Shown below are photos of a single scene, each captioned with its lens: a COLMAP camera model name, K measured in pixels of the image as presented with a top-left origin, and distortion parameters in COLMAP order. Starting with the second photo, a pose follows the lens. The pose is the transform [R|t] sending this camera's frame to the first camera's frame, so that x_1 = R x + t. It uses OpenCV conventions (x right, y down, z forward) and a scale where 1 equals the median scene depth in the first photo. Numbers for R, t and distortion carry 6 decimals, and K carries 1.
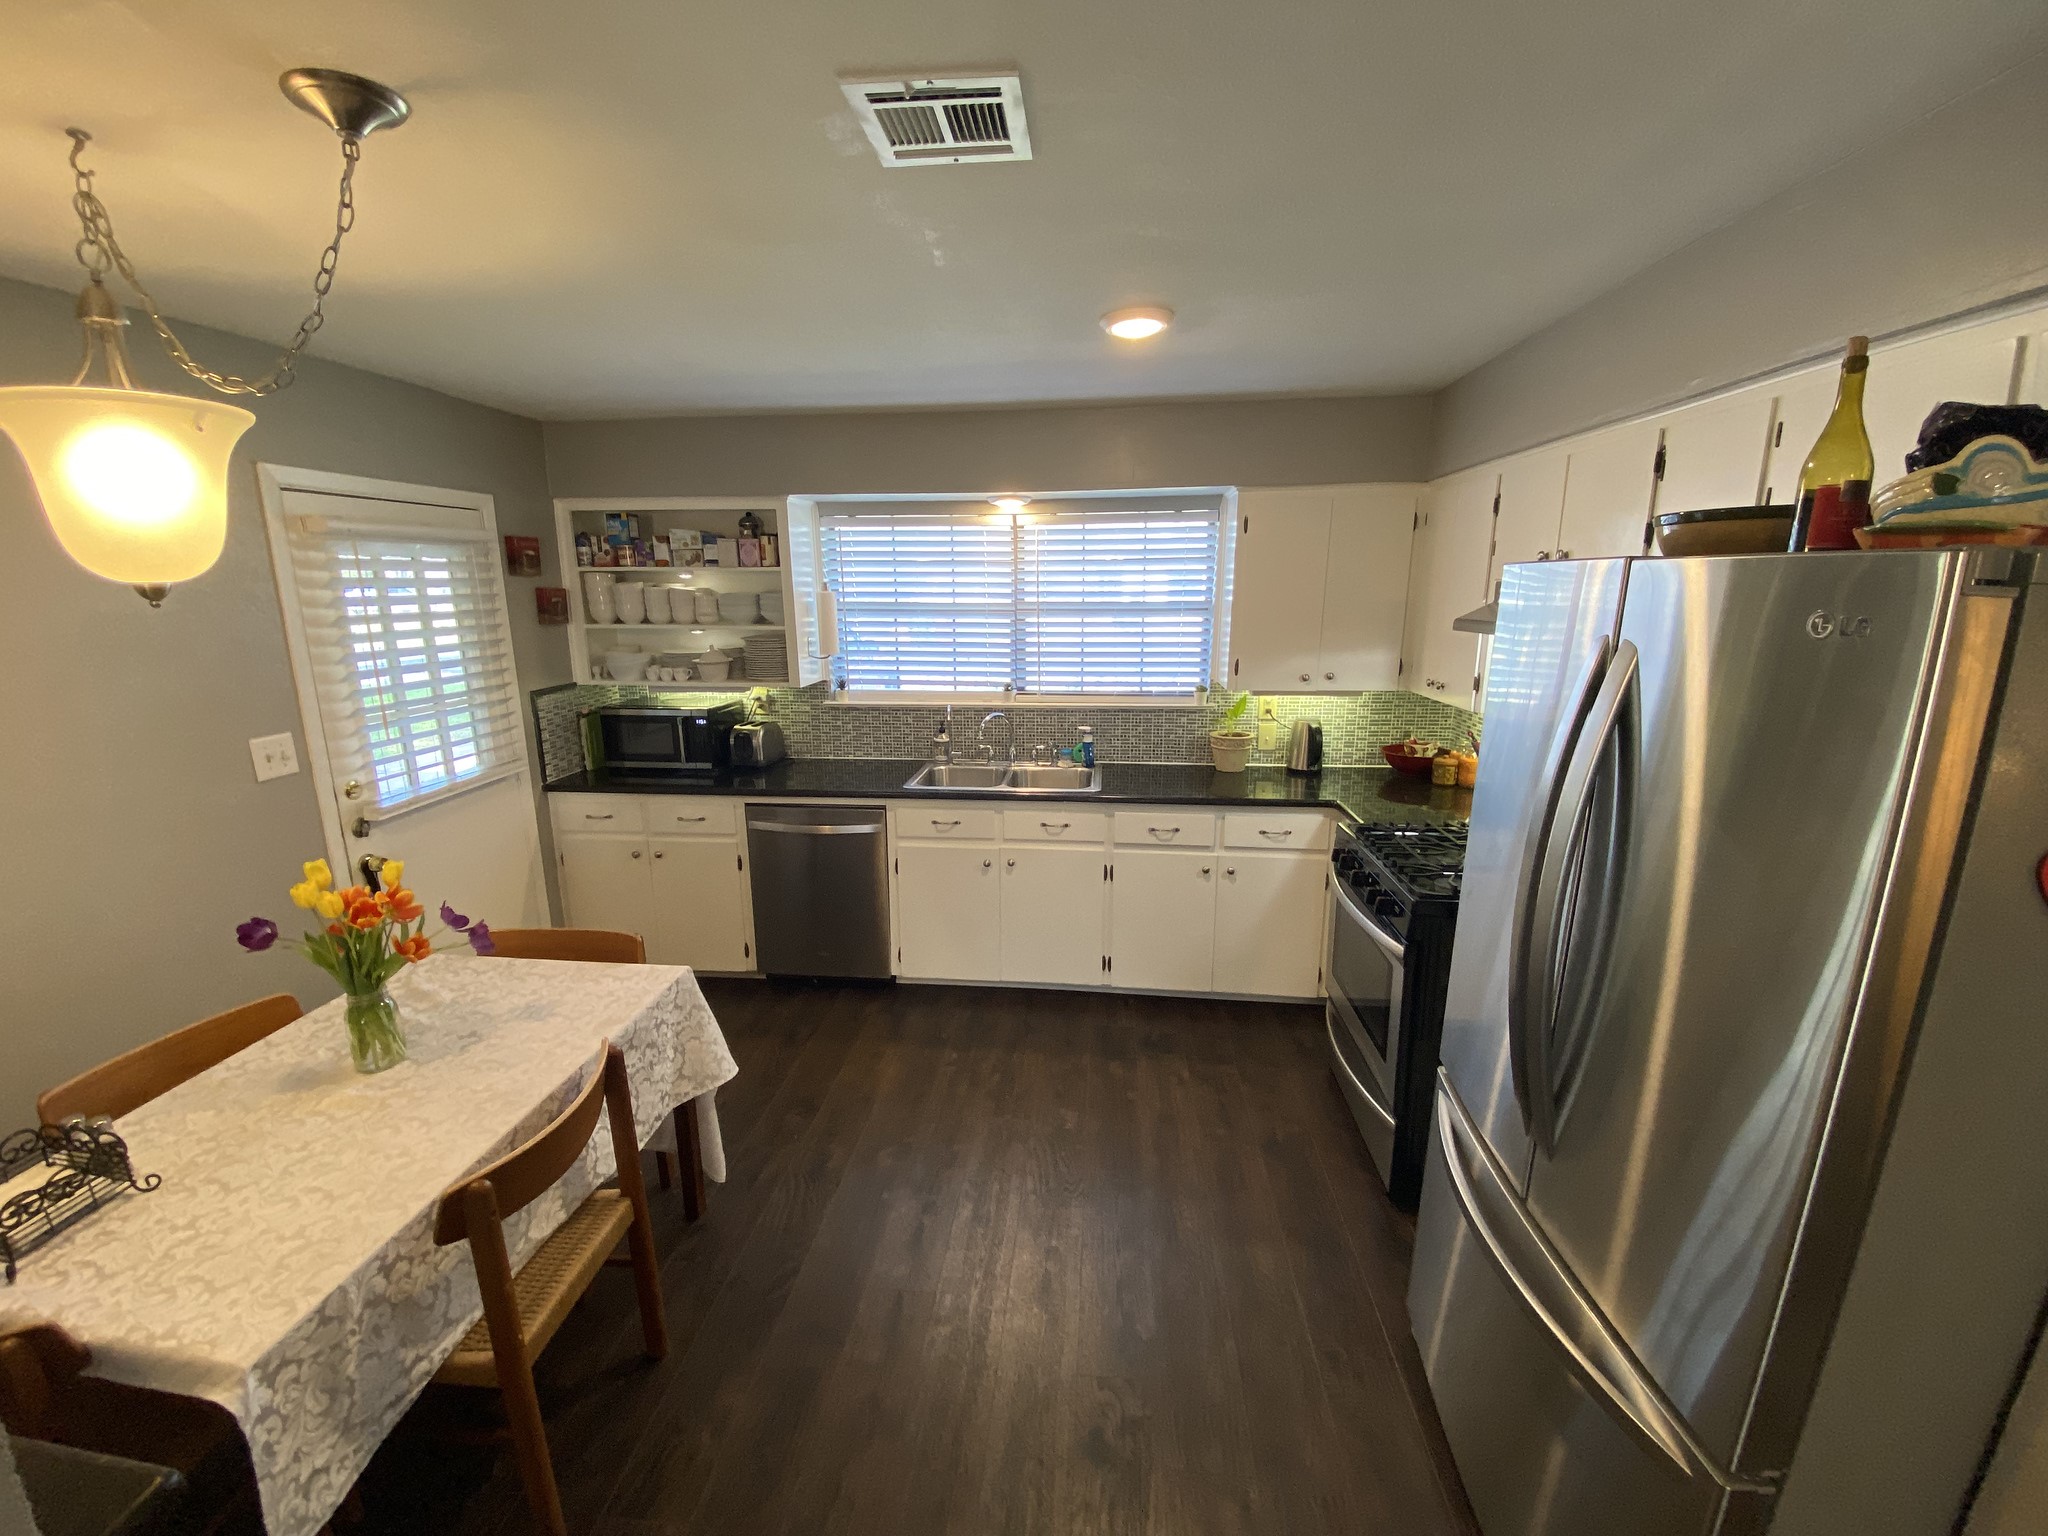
lens RADIAL K [[839.1, 0, 1024.0], [0, 839.1, 768.0], [0, 0, 1]] dist [0.101329, -0.000004]
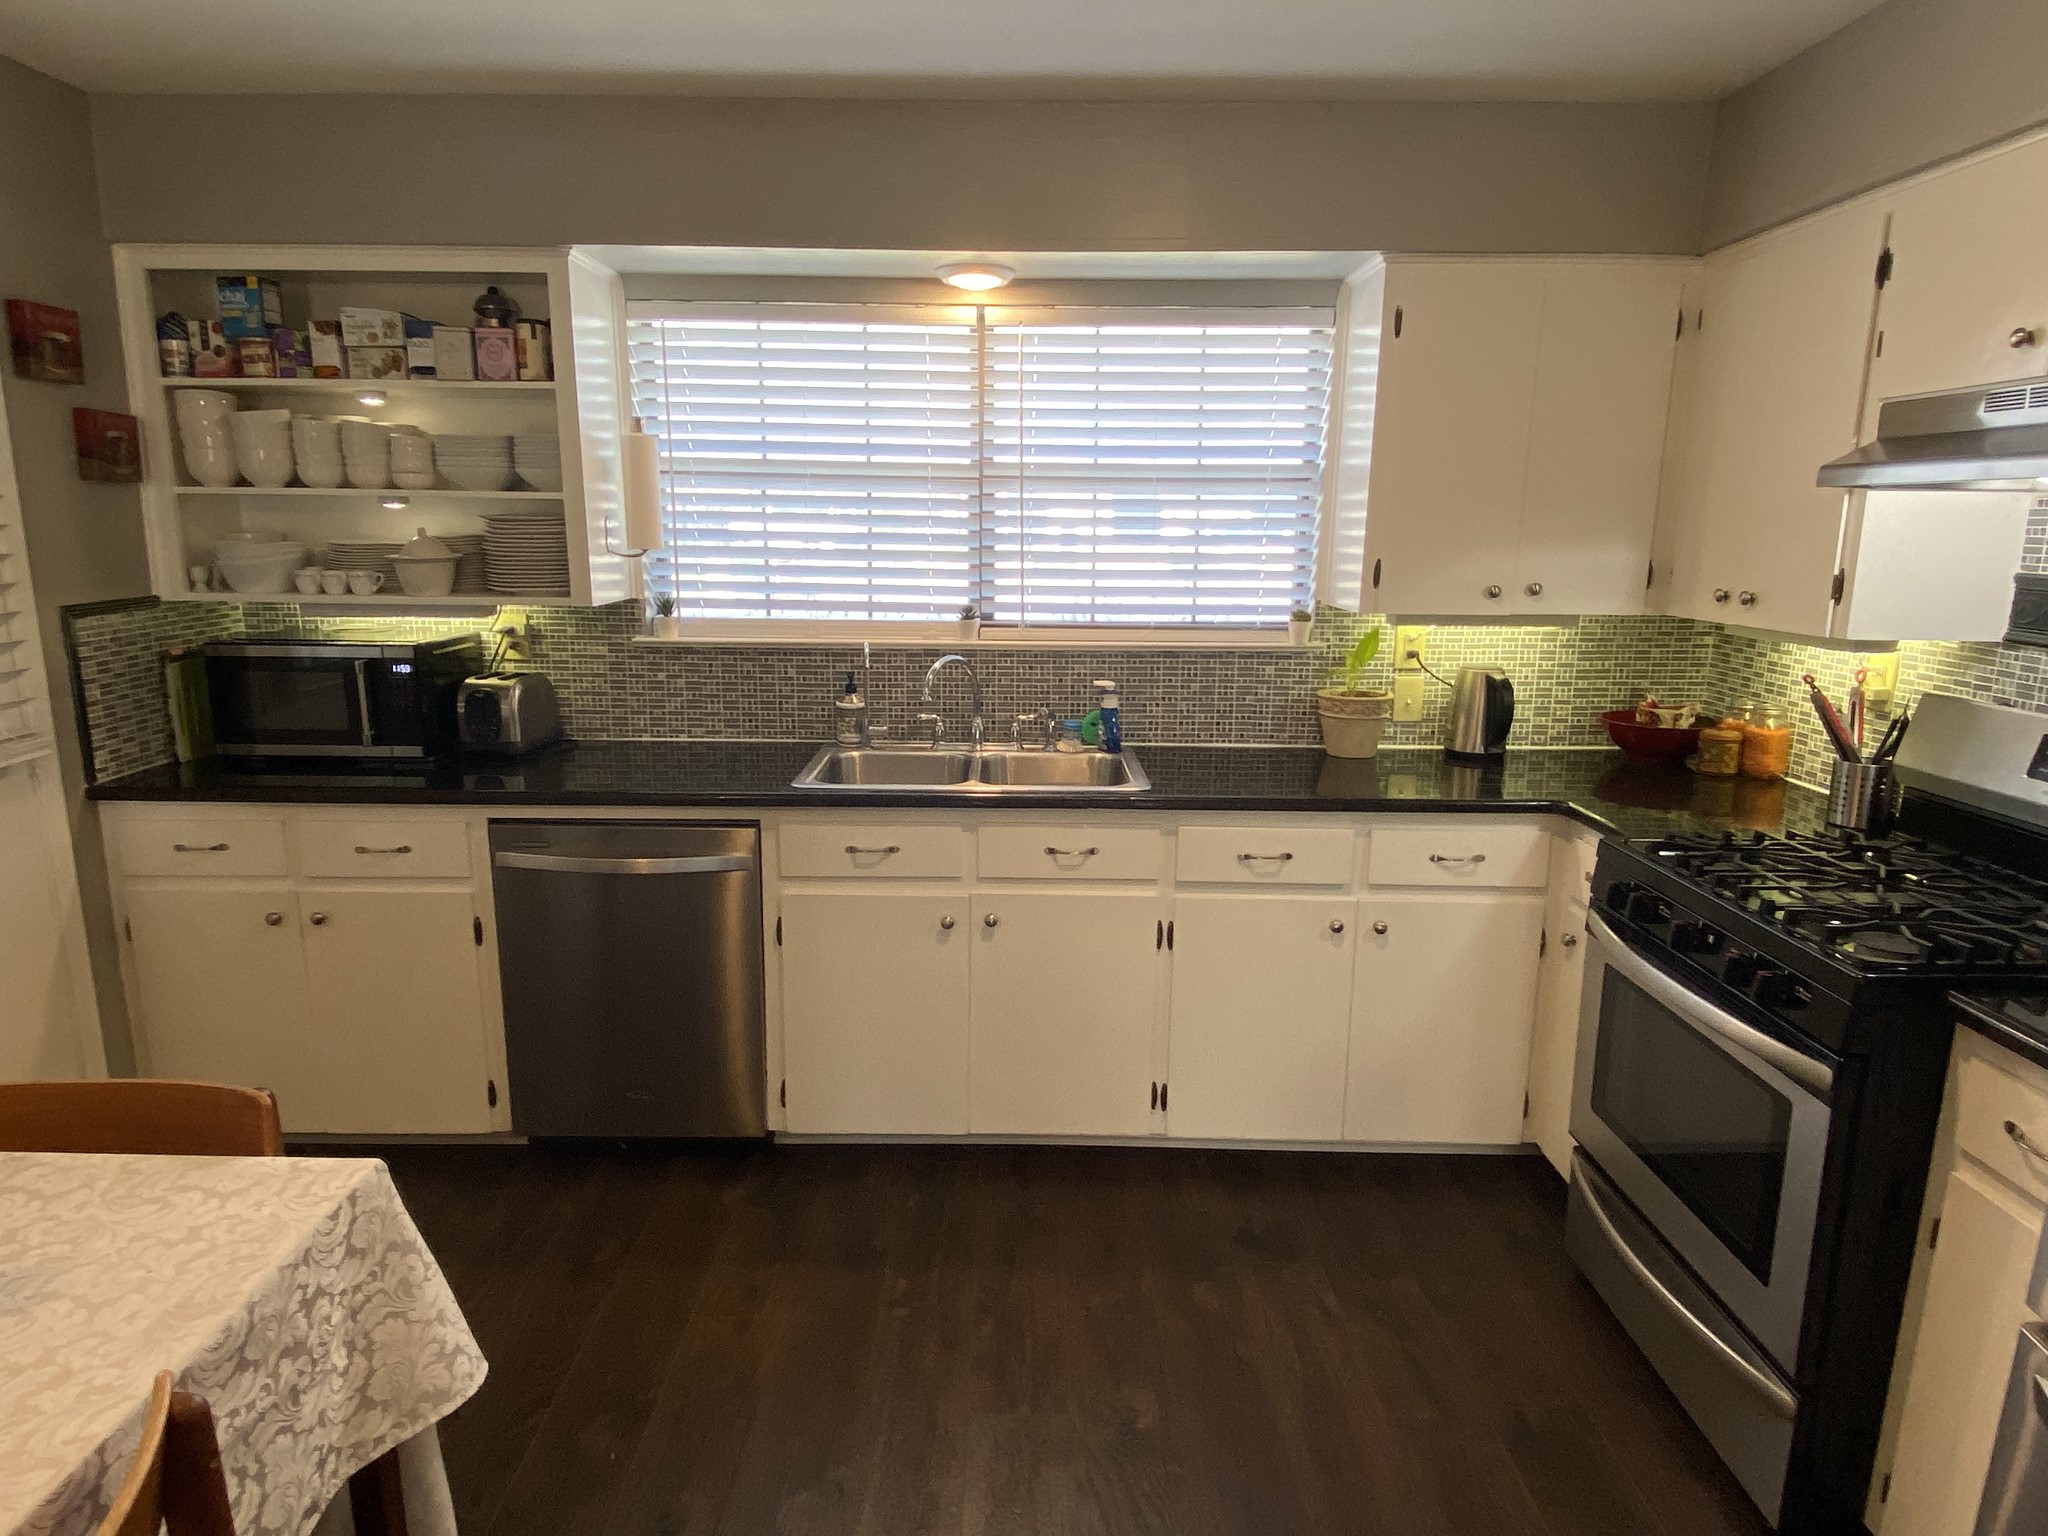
lens RADIAL K [[1202.5, 0, 1015.0], [0, 1202.5, 771.6], [0, 0, 1]] dist [0.071272, -0.038430]
pose [[0.994369, -0.005956, 0.105810, -0.078008], [0.007335, 0.999893, -0.012657, 0.023310], [-0.105723, 0.013362, 0.994306, 0.197711]]
